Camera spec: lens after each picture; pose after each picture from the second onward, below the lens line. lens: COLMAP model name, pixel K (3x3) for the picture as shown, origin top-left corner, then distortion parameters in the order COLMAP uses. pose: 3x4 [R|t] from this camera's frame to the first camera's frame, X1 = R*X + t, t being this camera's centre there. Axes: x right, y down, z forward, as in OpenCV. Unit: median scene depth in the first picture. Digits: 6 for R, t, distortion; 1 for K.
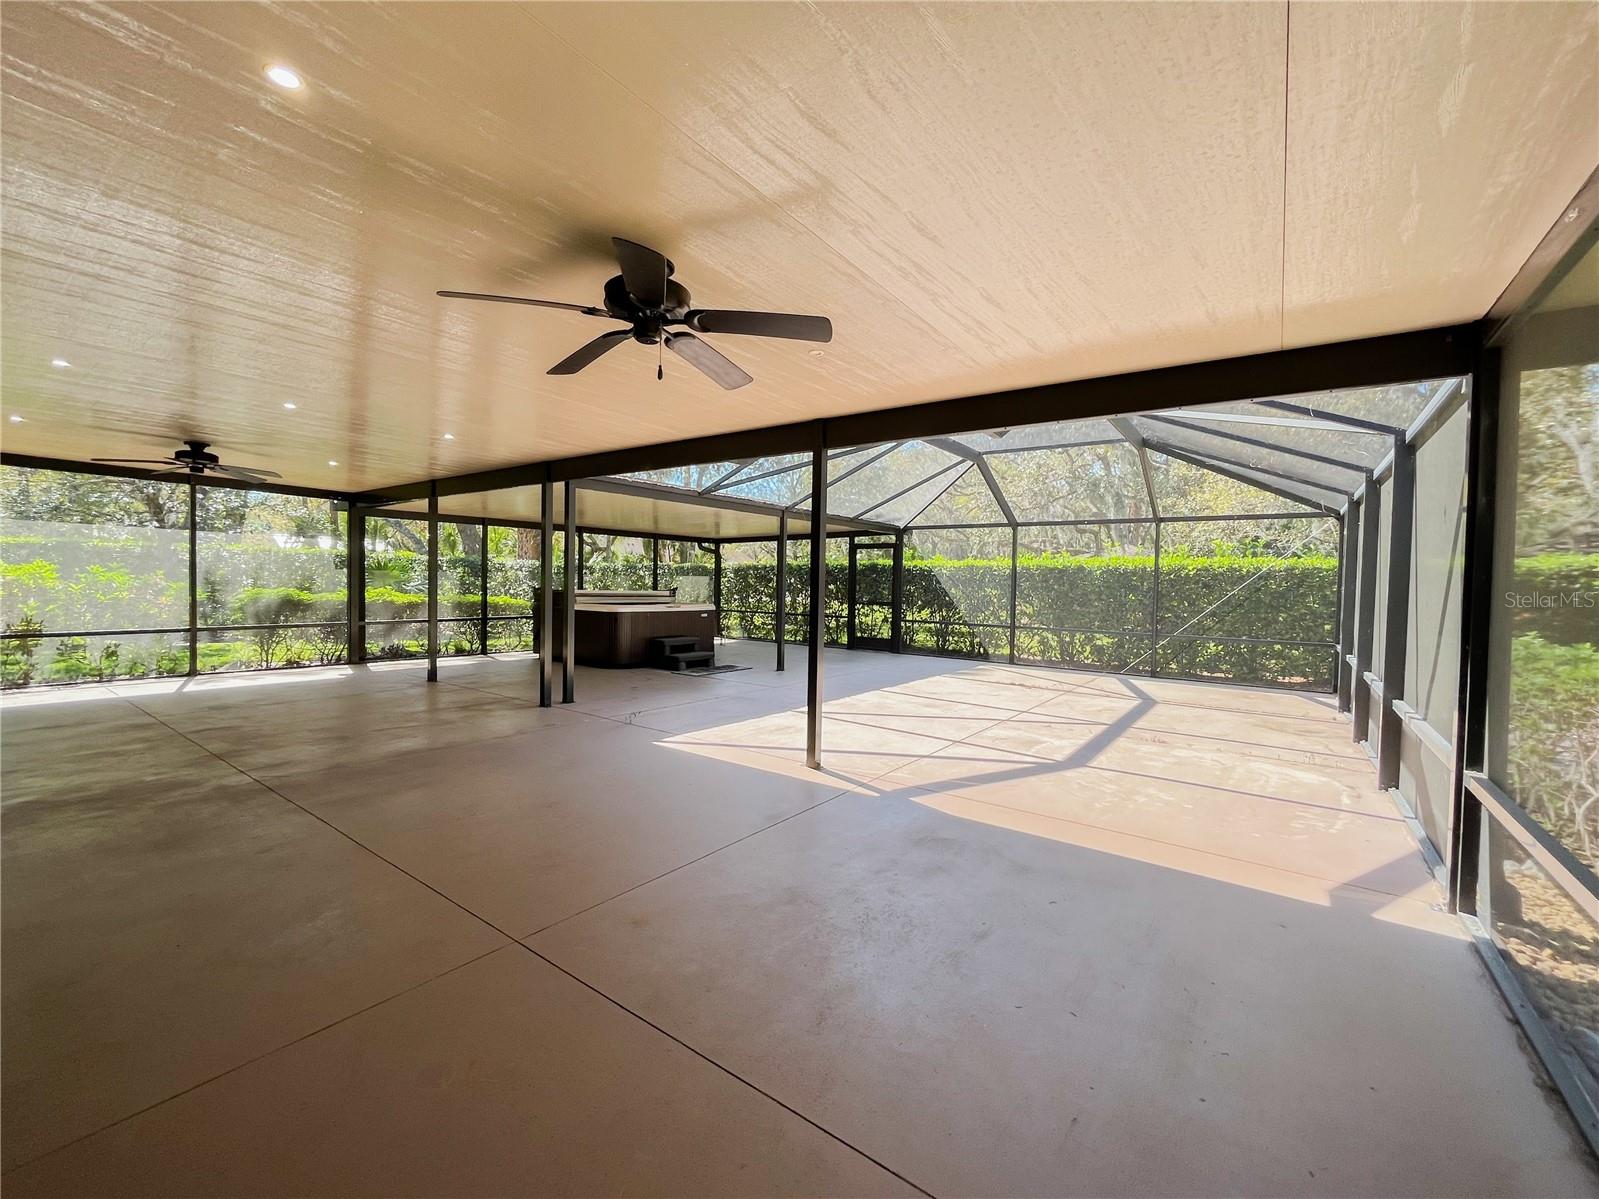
lens RADIAL K [[663.4, 0, 799.5], [0, 663.4, 599.5], [0, 0, 1]] dist [-0.000826, 0.000515]
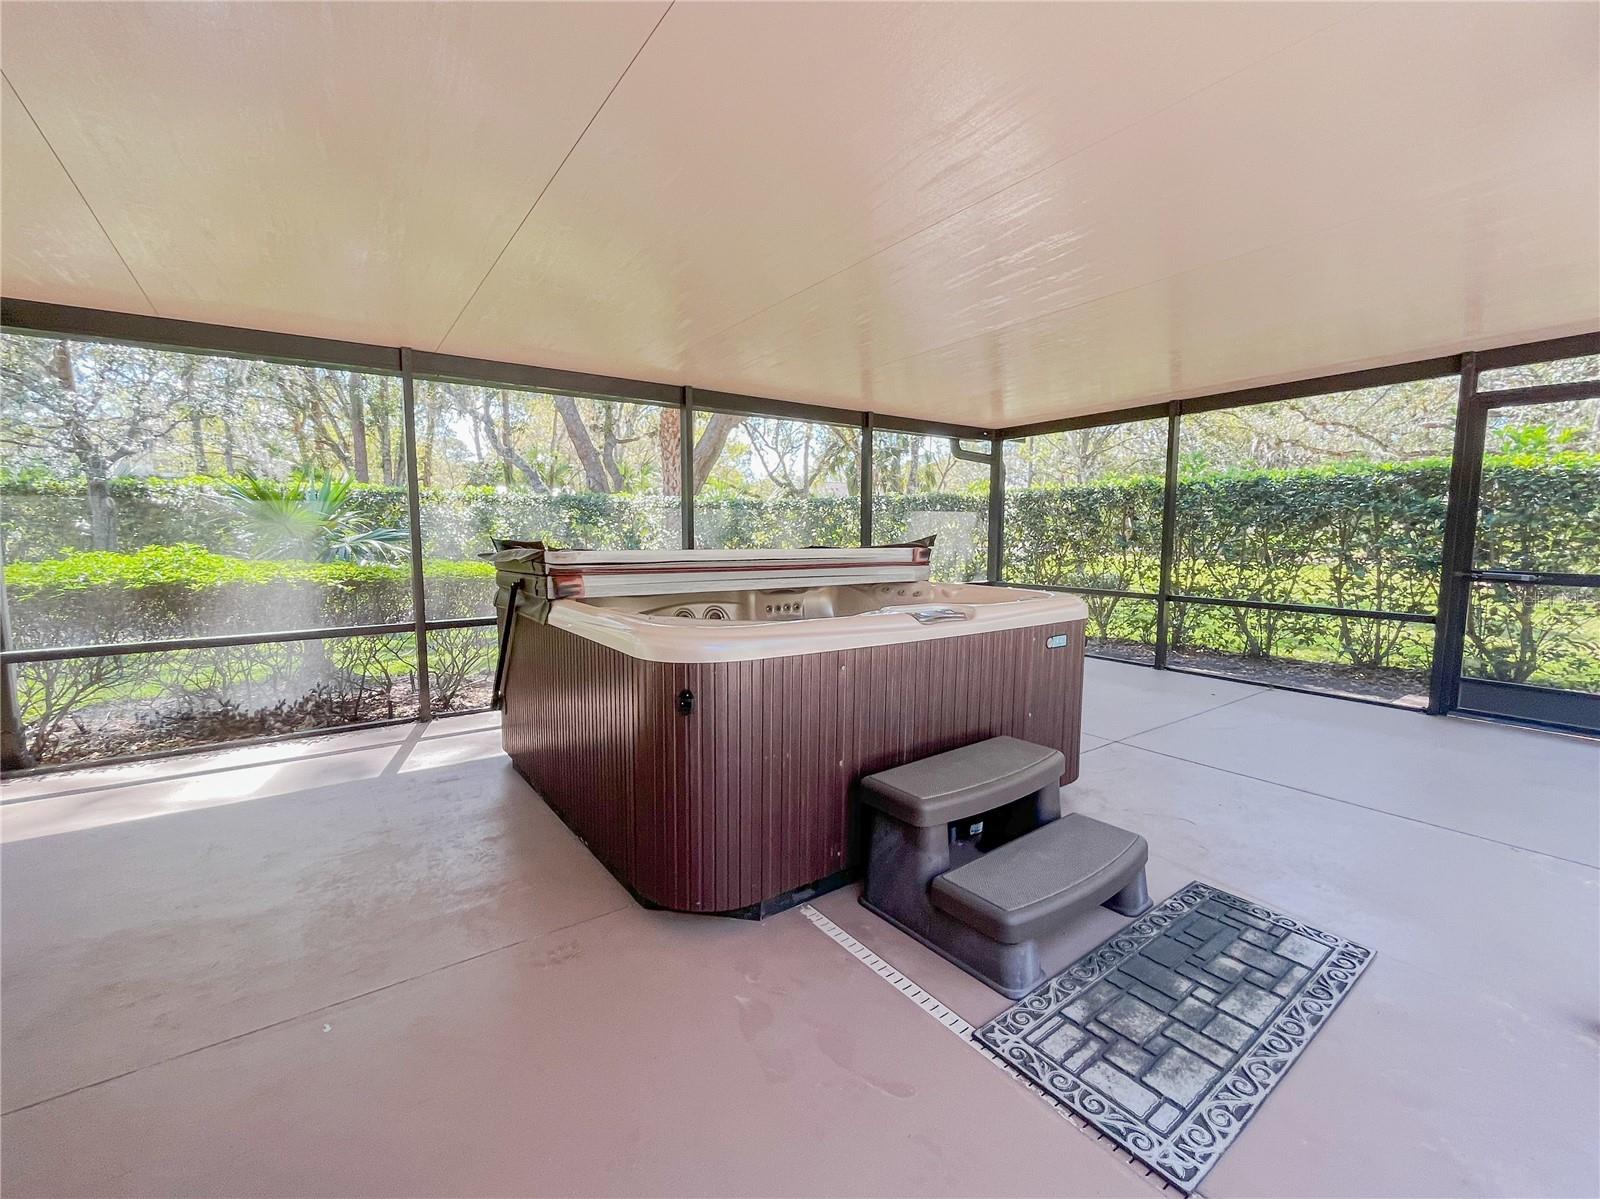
lens RADIAL K [[663.8, 0, 800.0], [0, 663.8, 599.5], [0, 0, 1]] dist [-0.000826, 0.000515]
pose [[0.953942, 0.015446, -0.299592, -0.114910], [0.008263, 0.996942, 0.077709, -0.010923], [0.299876, -0.076605, 0.950898, 0.514639]]
